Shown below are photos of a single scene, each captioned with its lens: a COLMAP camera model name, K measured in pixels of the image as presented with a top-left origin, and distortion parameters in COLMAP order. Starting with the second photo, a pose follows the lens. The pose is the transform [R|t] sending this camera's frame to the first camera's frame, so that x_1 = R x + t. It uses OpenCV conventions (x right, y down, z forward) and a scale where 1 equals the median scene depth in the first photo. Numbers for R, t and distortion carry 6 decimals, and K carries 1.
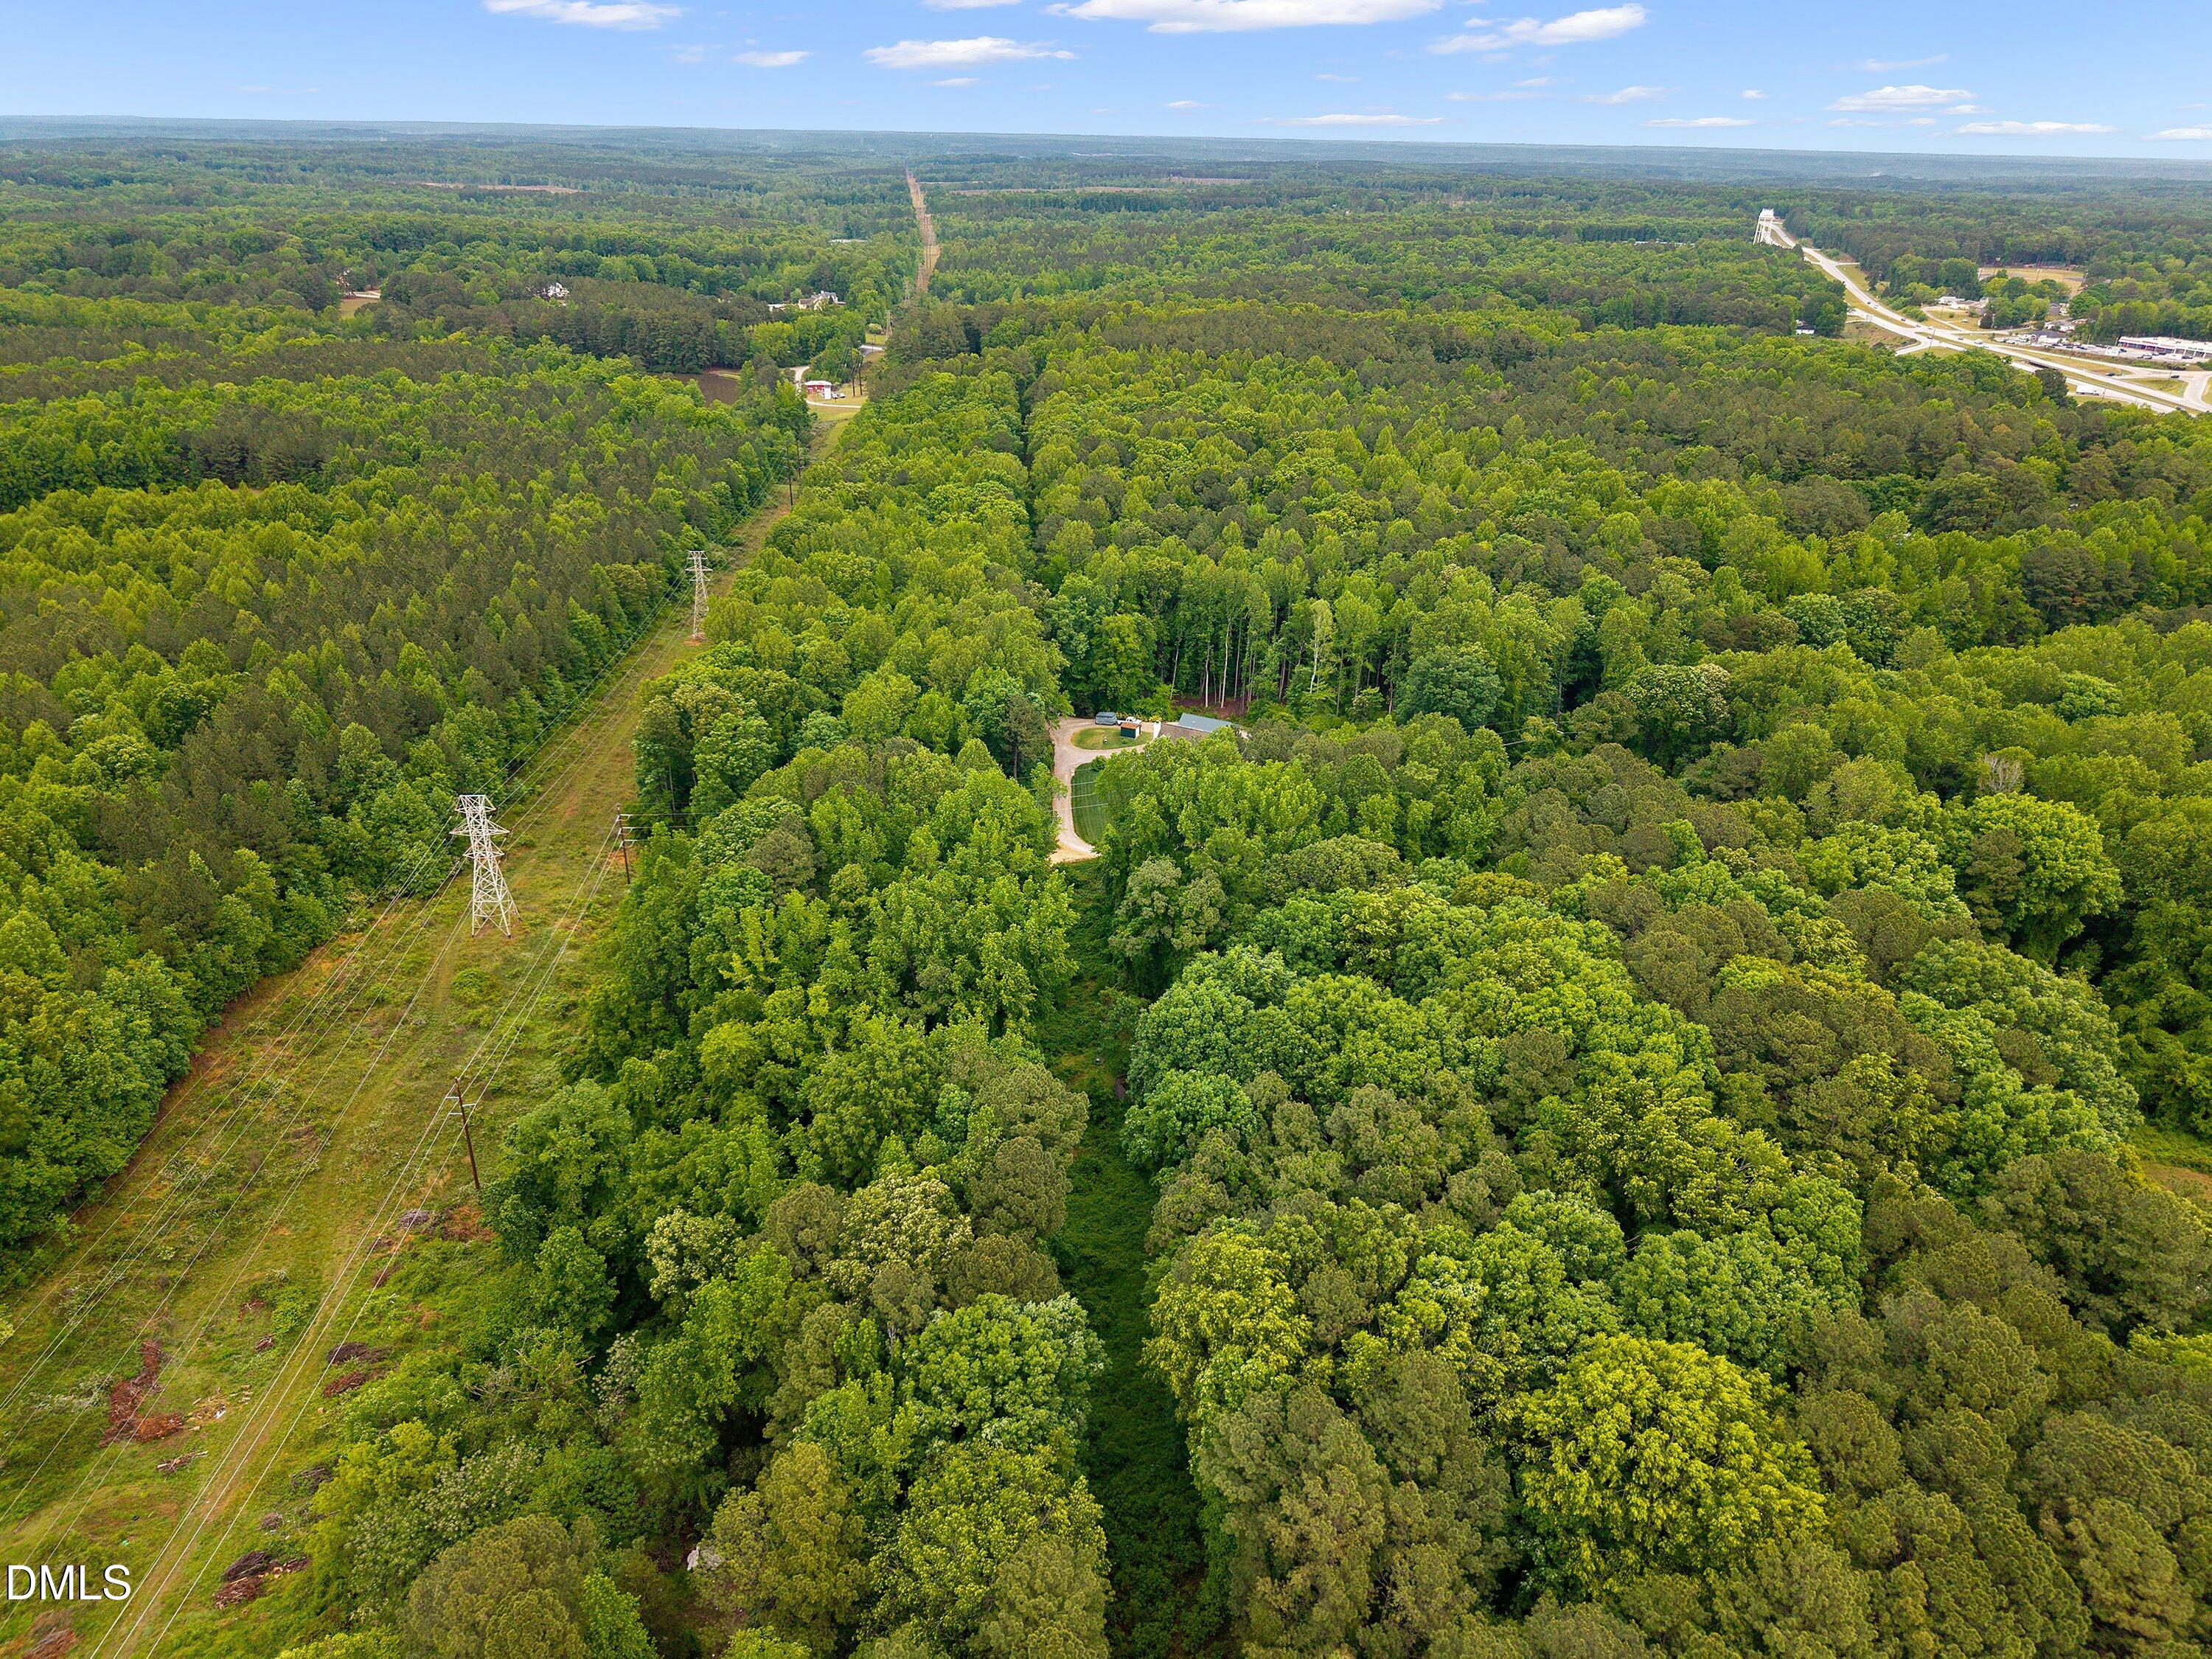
lens RADIAL K [[1506.5, 0, 1104.5], [0, 1506.5, 833.3], [0, 0, 1]] dist [0.022682, -0.023786]
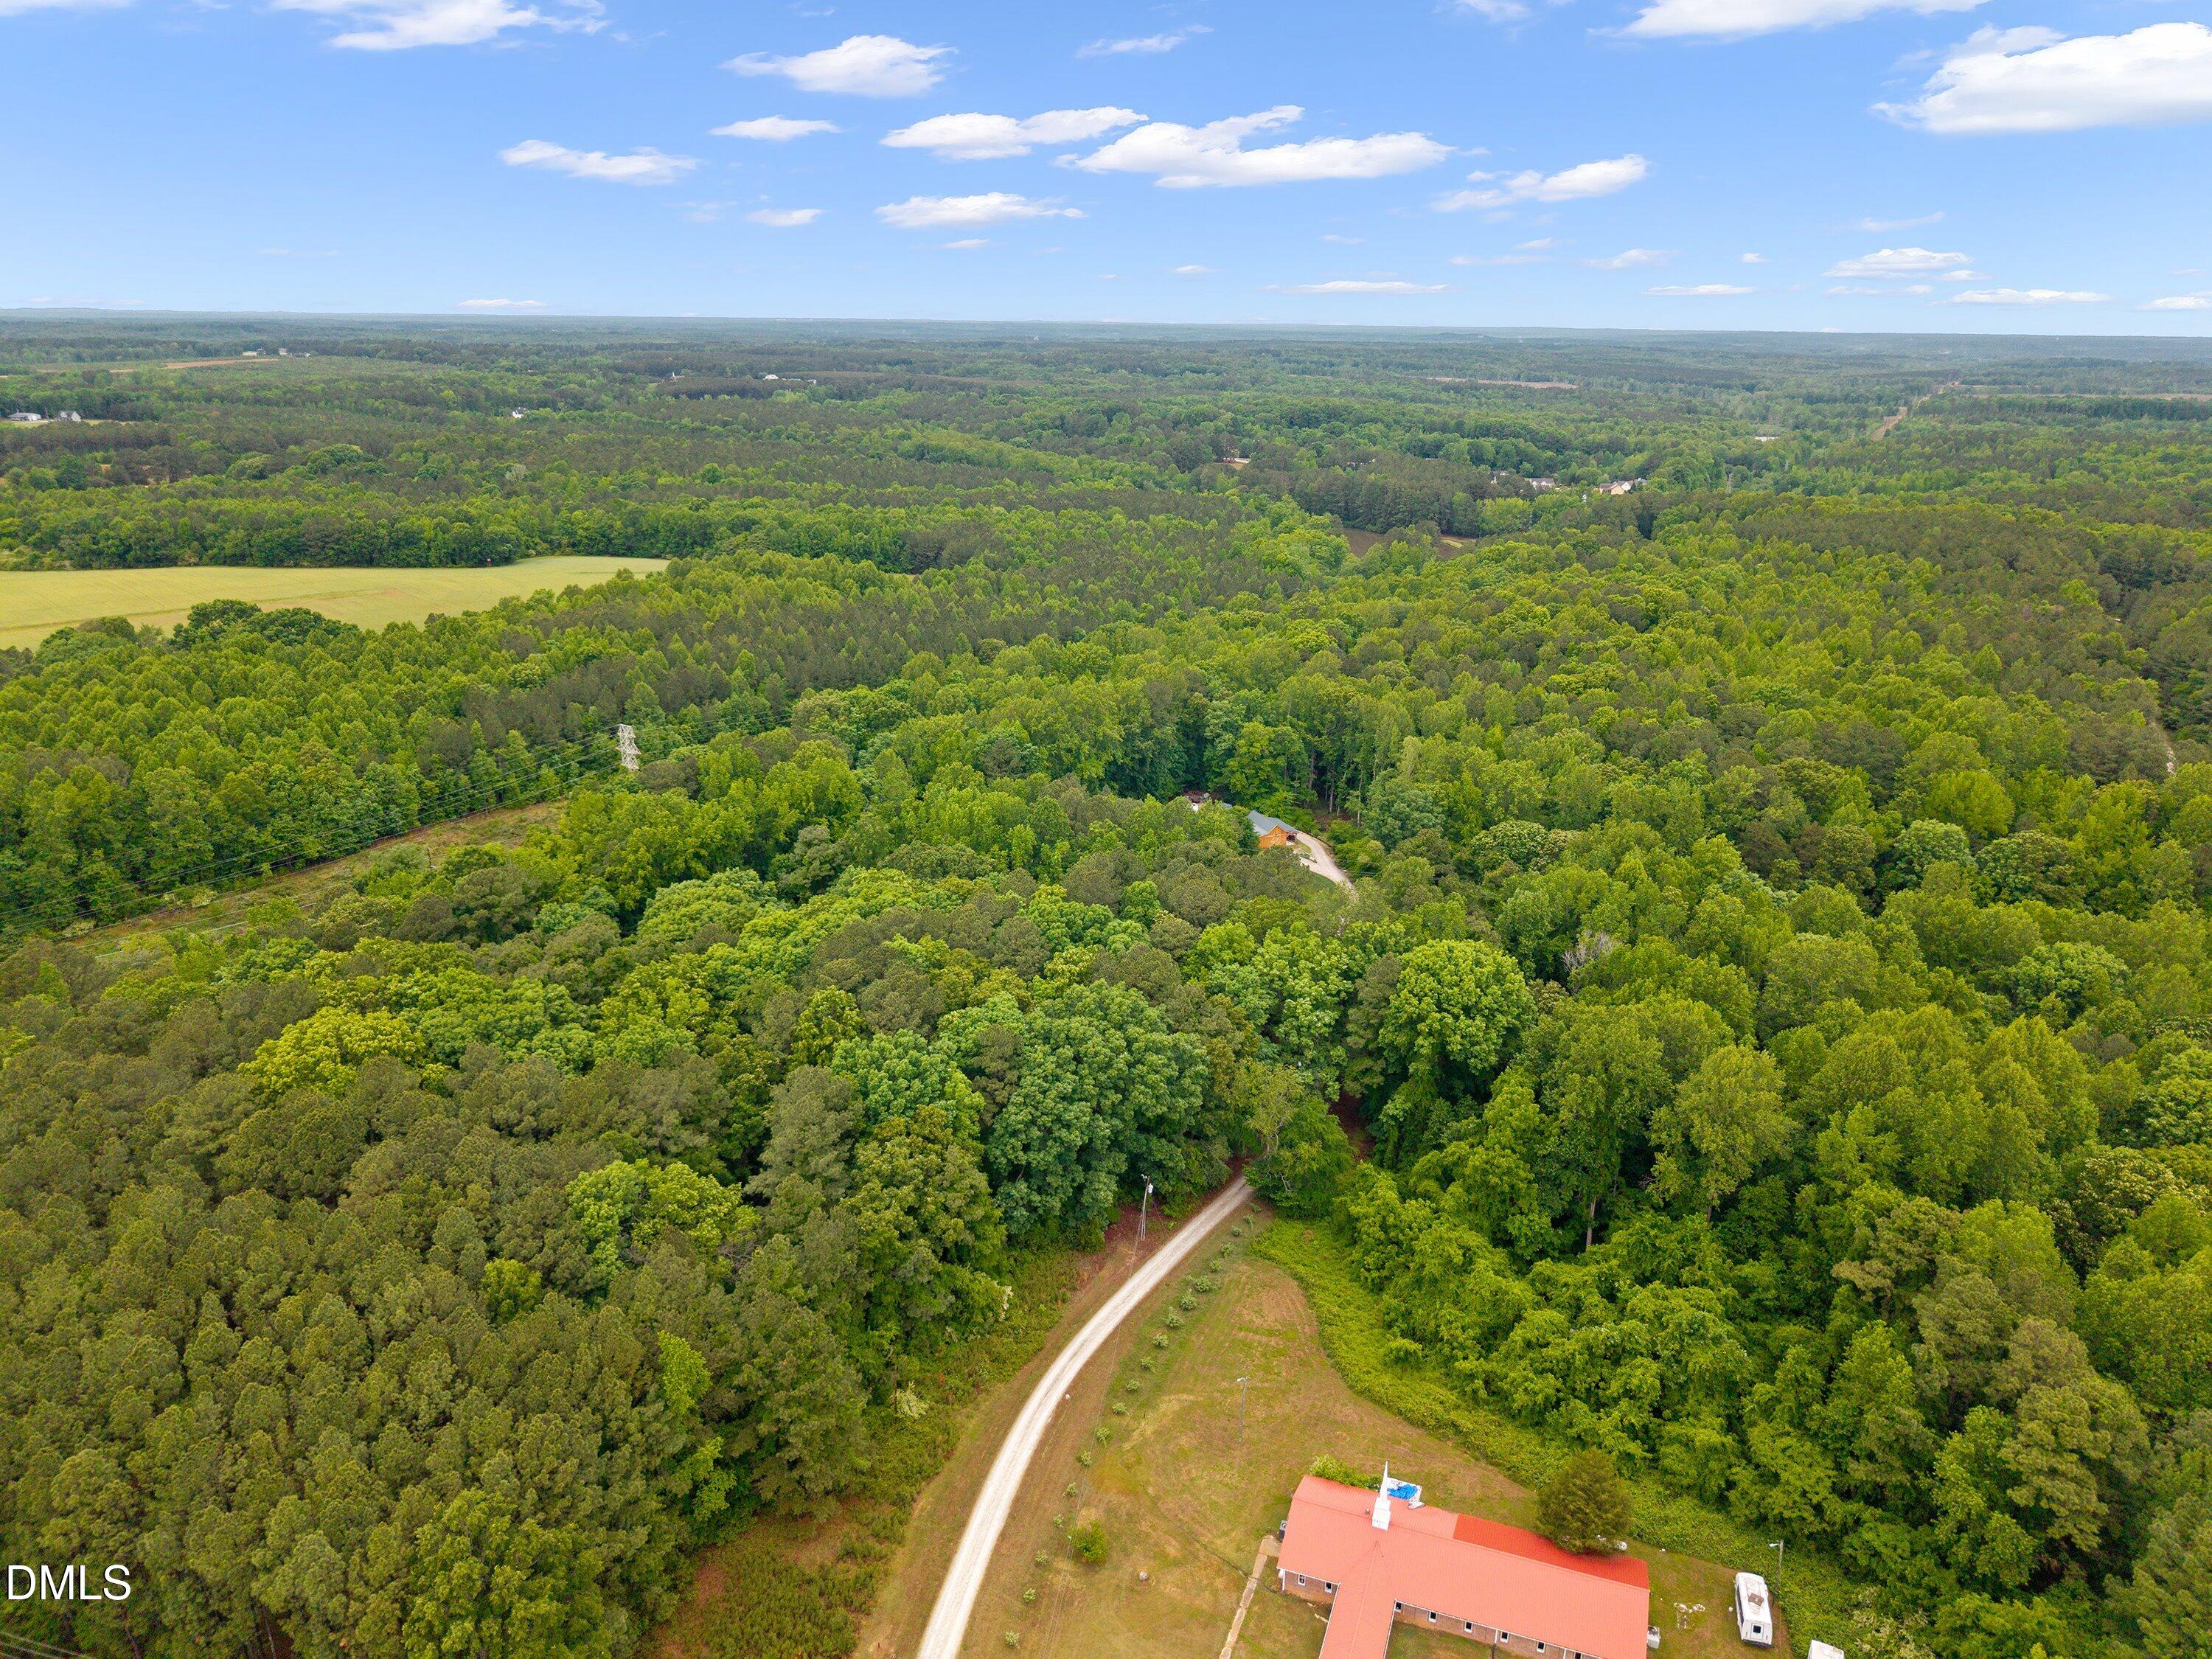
lens RADIAL K [[1506.5, 0, 1093.5], [0, 1506.5, 827.0], [0, 0, 1]] dist [0.022682, -0.023786]
pose [[0.783215, 0.193438, -0.590894, 0.697338], [-0.263222, 0.964162, -0.033261, 0.000237], [0.563284, 0.181587, 0.806063, 0.039549]]
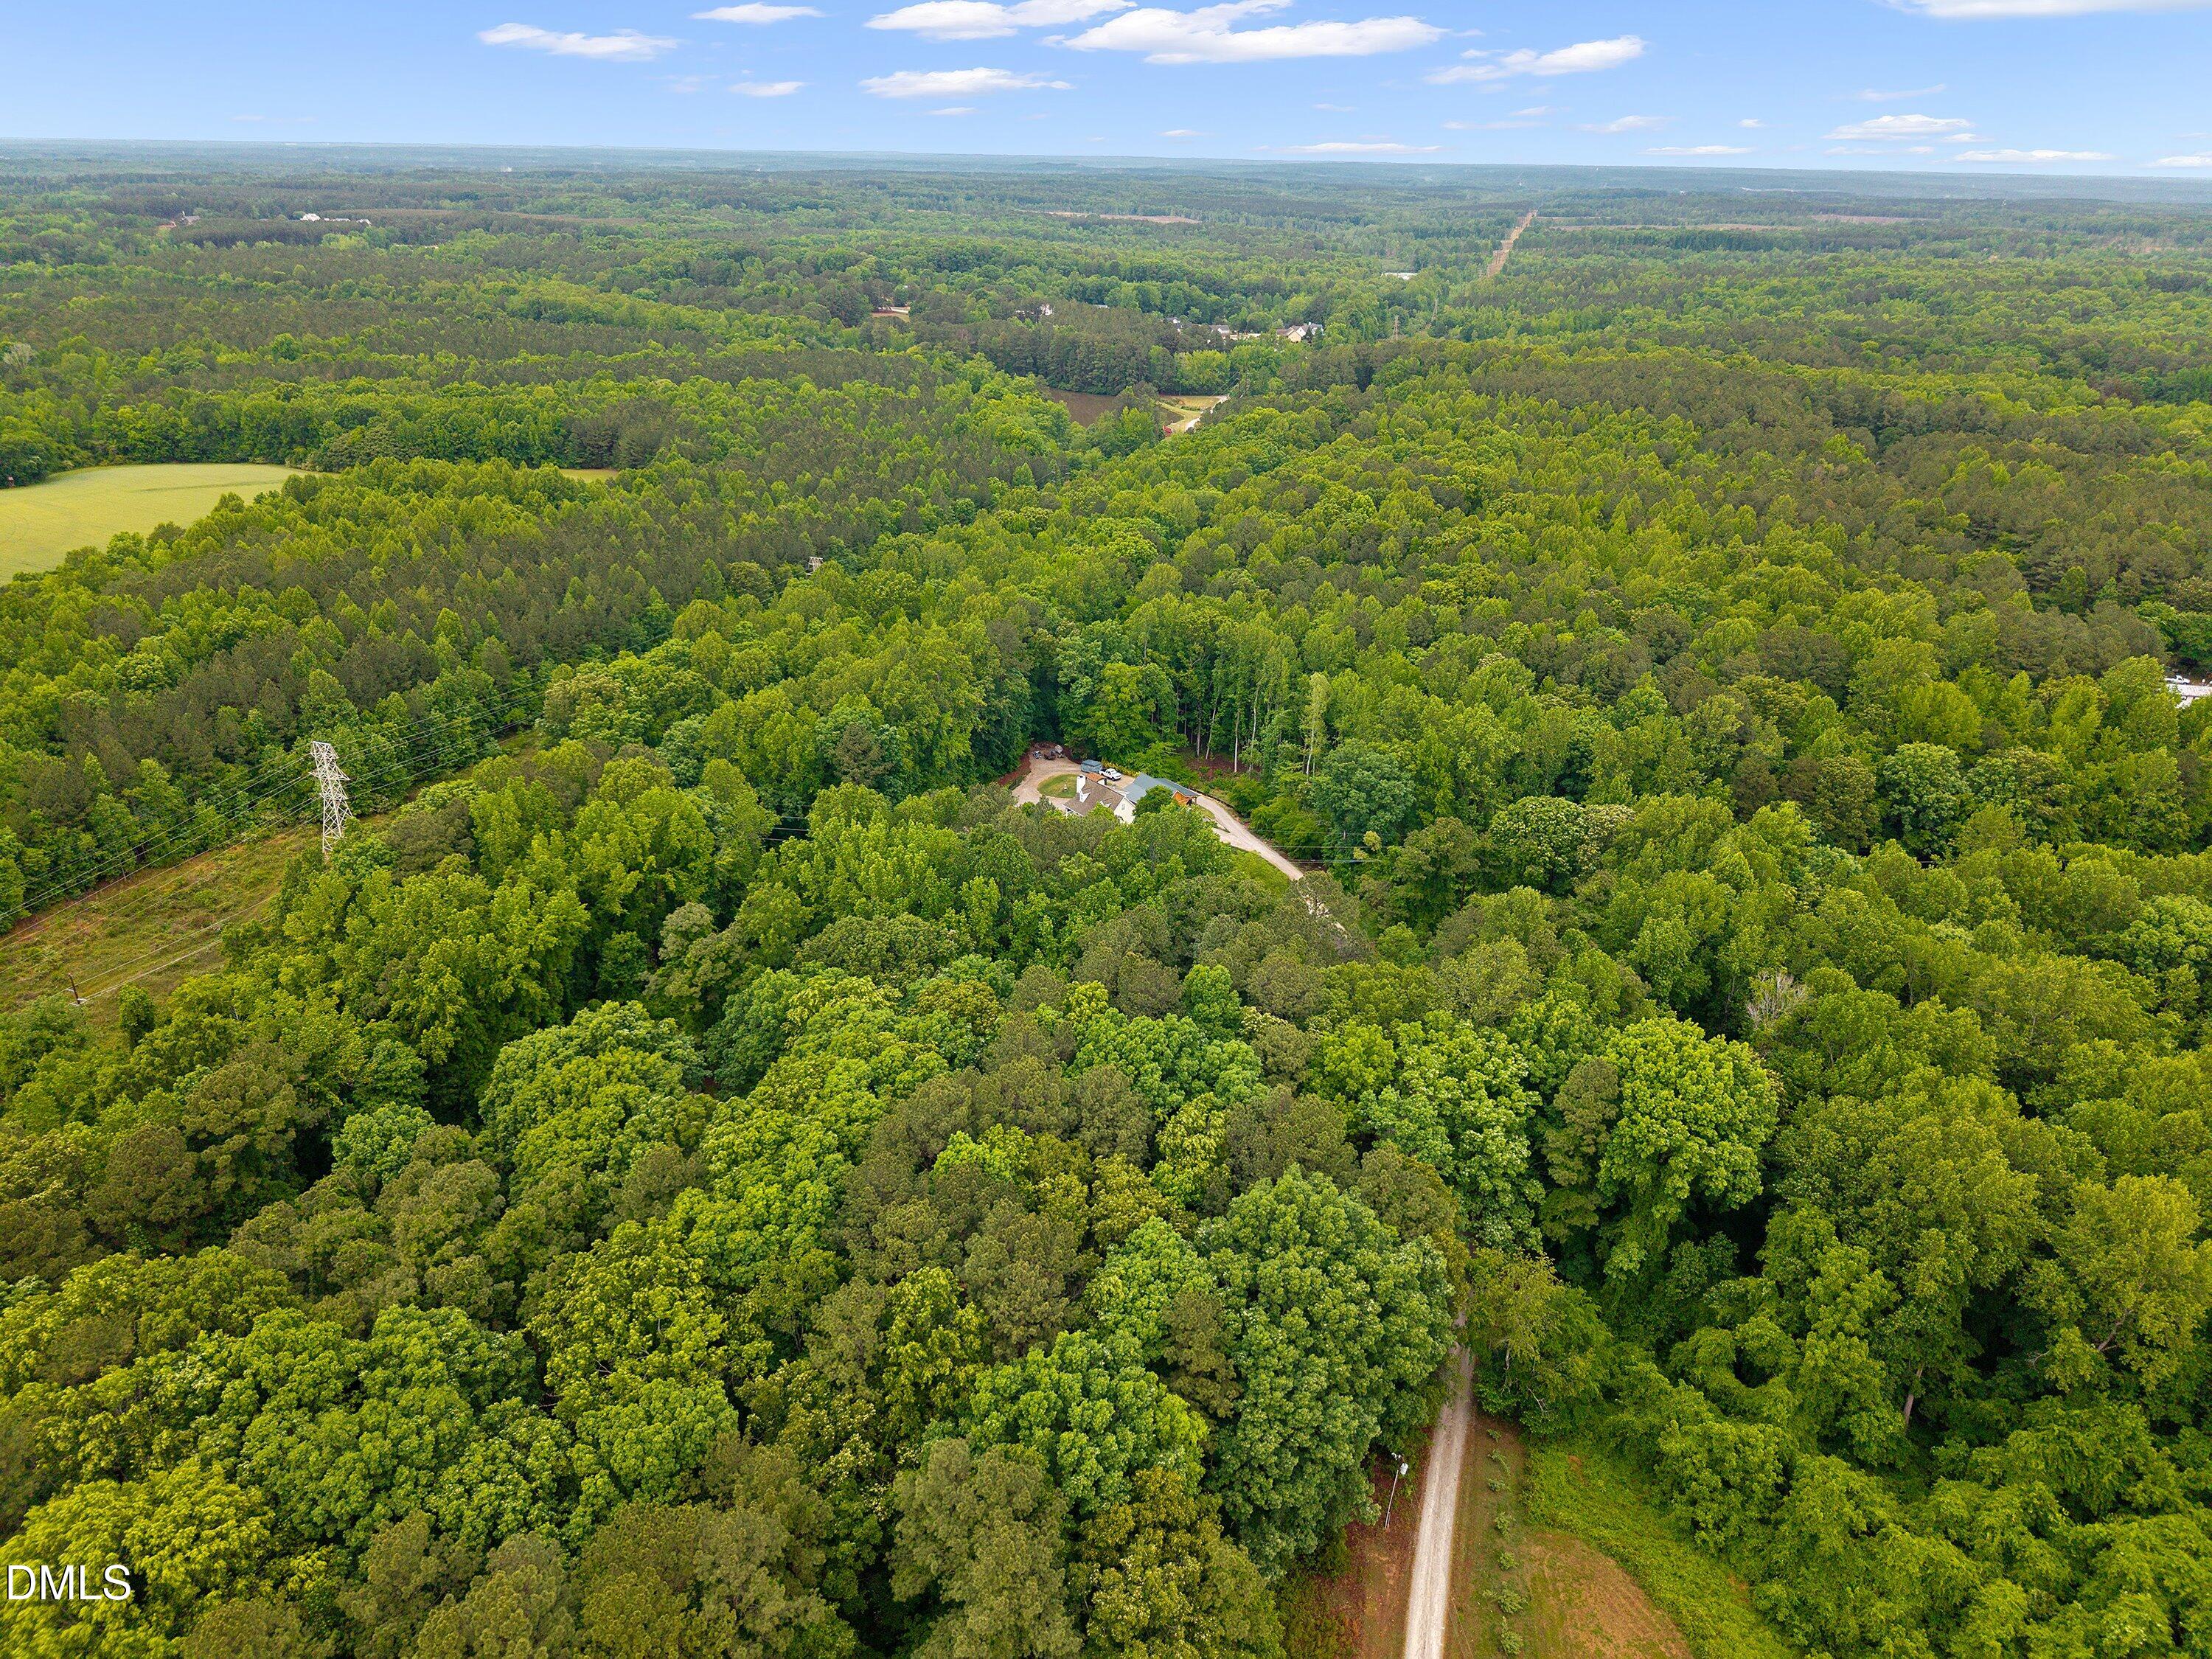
lens RADIAL K [[1506.5, 0, 1104.6], [0, 1506.5, 824.1], [0, 0, 1]] dist [0.022682, -0.023786]
pose [[0.918173, 0.160647, -0.362149, 0.425258], [-0.169260, 0.985539, 0.008046, -0.058435], [0.358204, 0.053909, 0.932086, 0.126317]]
